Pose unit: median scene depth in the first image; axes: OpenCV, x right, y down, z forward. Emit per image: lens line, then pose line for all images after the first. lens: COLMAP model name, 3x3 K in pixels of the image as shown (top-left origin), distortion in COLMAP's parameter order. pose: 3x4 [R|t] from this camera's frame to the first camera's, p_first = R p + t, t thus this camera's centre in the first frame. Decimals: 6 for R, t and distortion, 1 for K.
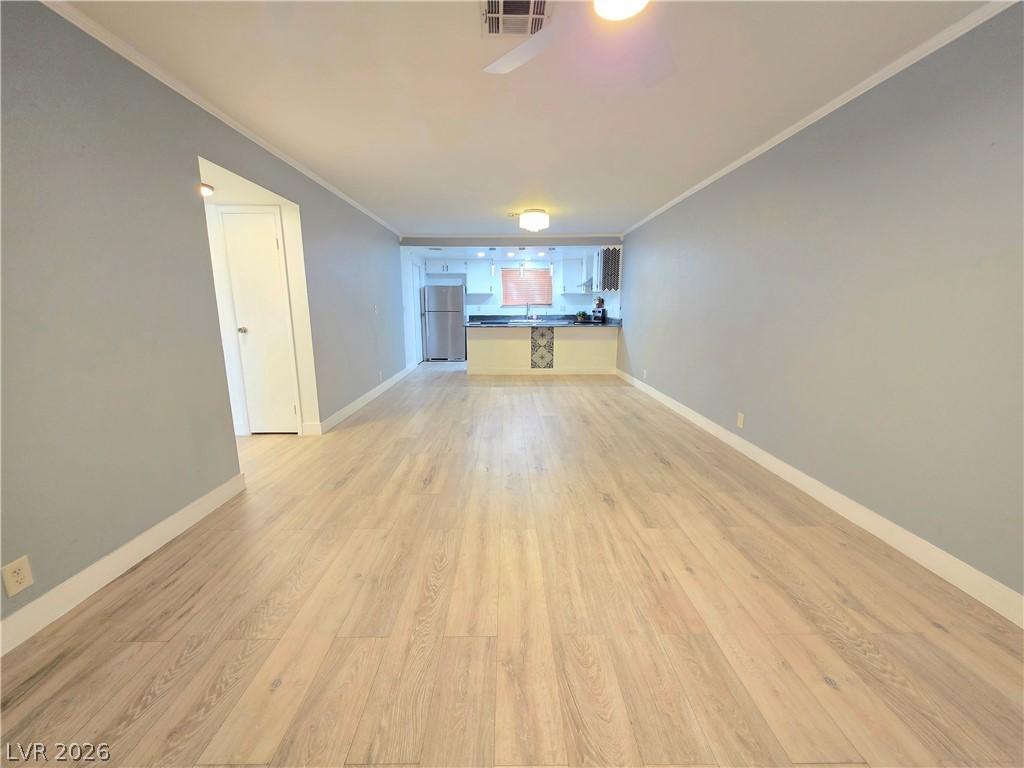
lens RADIAL K [[411.1, 0, 510.2], [0, 411.1, 383.0], [0, 0, 1]] dist [0.001673, 0.000064]
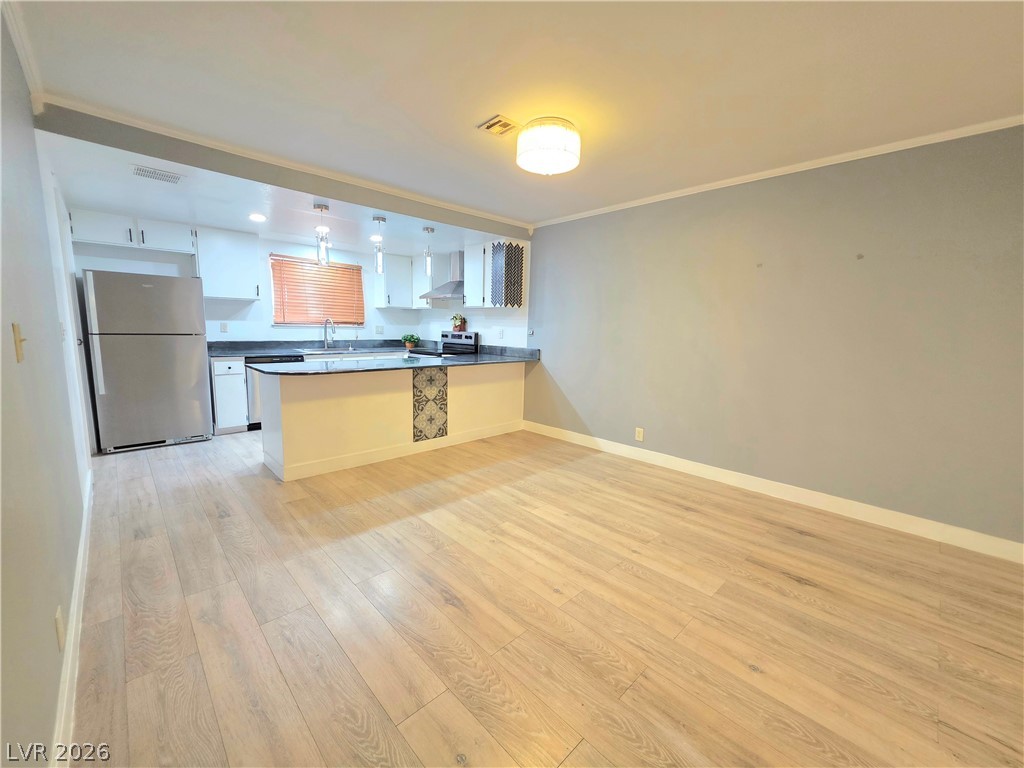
lens RADIAL K [[411.1, 0, 510.3], [0, 411.1, 383.9], [0, 0, 1]] dist [0.001673, 0.000064]
pose [[0.726096, -0.077086, 0.683259, -0.224464], [0.102516, 0.994726, 0.003283, -0.102428], [-0.679909, 0.067662, 0.730169, 0.519356]]
